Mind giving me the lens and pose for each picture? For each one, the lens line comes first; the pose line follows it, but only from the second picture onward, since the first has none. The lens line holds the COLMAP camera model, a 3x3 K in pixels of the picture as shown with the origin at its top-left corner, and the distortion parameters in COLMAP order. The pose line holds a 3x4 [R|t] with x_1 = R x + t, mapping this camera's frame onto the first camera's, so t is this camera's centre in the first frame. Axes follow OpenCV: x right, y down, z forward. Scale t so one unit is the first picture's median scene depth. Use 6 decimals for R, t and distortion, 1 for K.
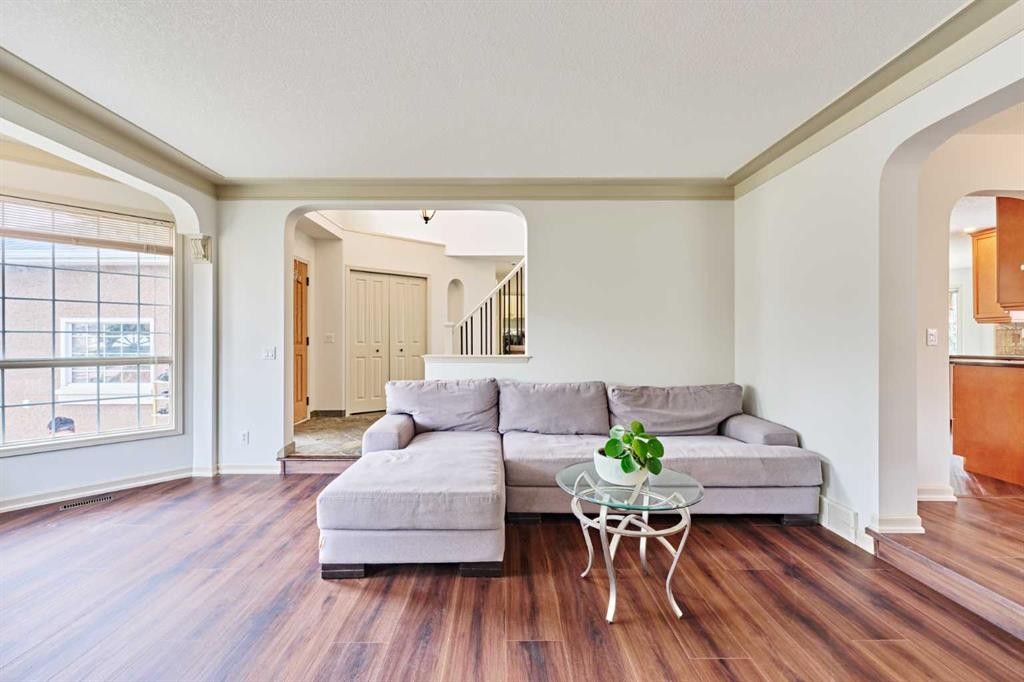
lens RADIAL K [[407.1, 0, 502.1], [0, 407.1, 339.7], [0, 0, 1]] dist [0.001120, 0.000047]
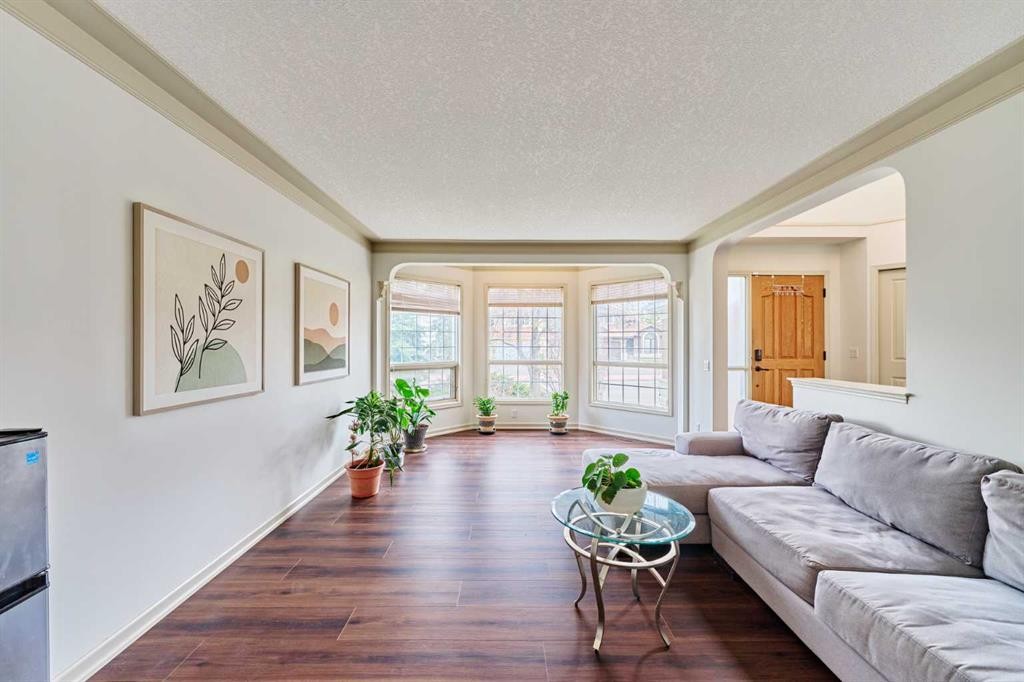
lens RADIAL K [[422.1, 0, 518.9], [0, 422.1, 341.6], [0, 0, 1]] dist [0.000840, 0.000031]
pose [[0.011883, -0.000437, -0.999929, 0.784456], [0.000863, 1.000000, -0.000427, -0.044544], [0.999929, -0.000858, 0.011884, 0.421381]]
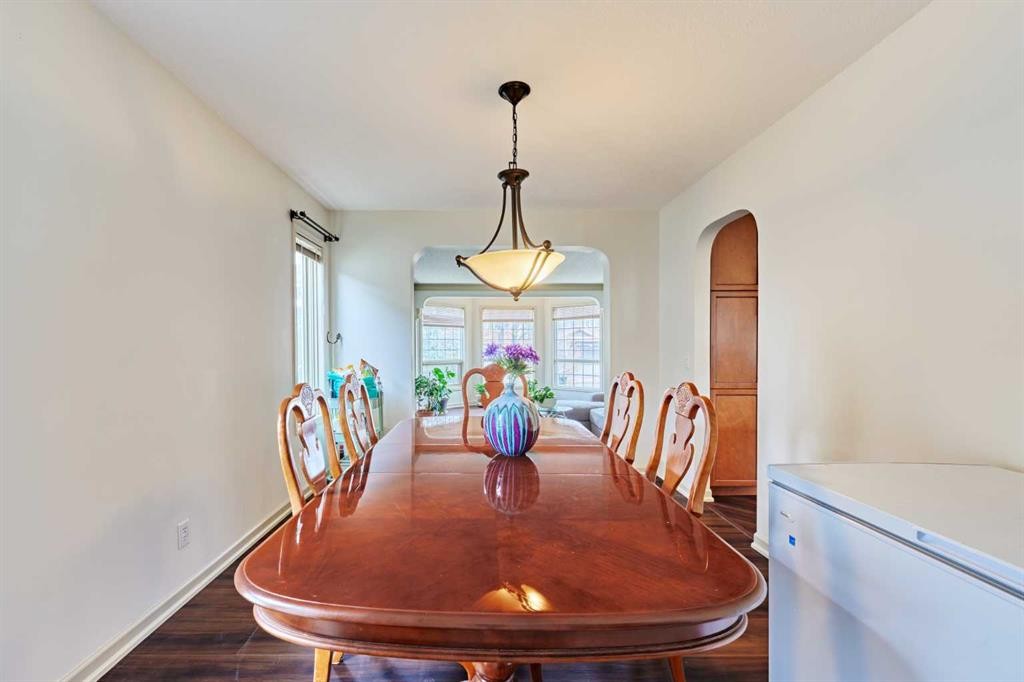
lens RADIAL K [[422.1, 0, 518.9], [0, 422.1, 341.6], [0, 0, 1]] dist [0.000840, 0.000031]
pose [[0.061810, -0.008096, -0.998055, 1.679162], [0.002696, 0.999965, -0.007945, -0.051328], [0.998084, -0.002200, 0.061830, 0.370683]]
